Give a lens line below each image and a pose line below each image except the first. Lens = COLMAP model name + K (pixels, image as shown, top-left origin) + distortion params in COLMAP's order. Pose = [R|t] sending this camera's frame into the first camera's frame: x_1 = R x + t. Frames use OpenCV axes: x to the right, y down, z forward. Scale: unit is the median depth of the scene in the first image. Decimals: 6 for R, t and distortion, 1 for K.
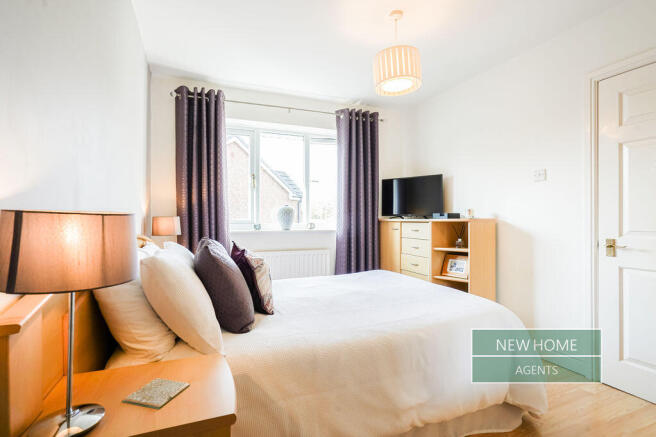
lens RADIAL K [[301.8, 0, 326.7], [0, 301.8, 218.4], [0, 0, 1]] dist [-0.001320, 0.000004]
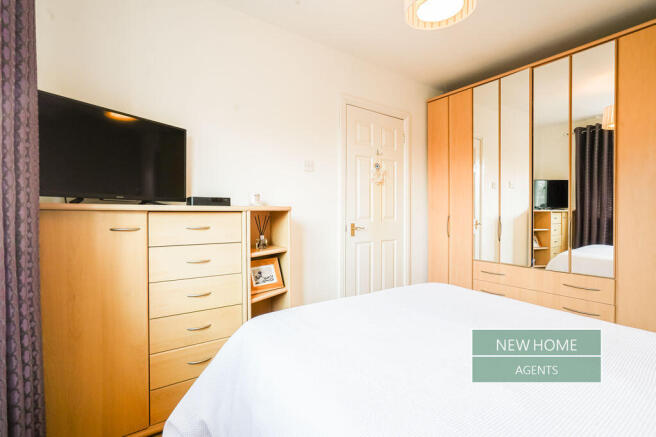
lens RADIAL K [[301.8, 0, 327.3], [0, 301.8, 216.5], [0, 0, 1]] dist [-0.001320, 0.000004]
pose [[-0.185216, -0.006883, 0.982674, -0.275191], [0.002571, 0.999969, 0.007488, 0.018699], [-0.982694, 0.003914, -0.185193, 0.980243]]
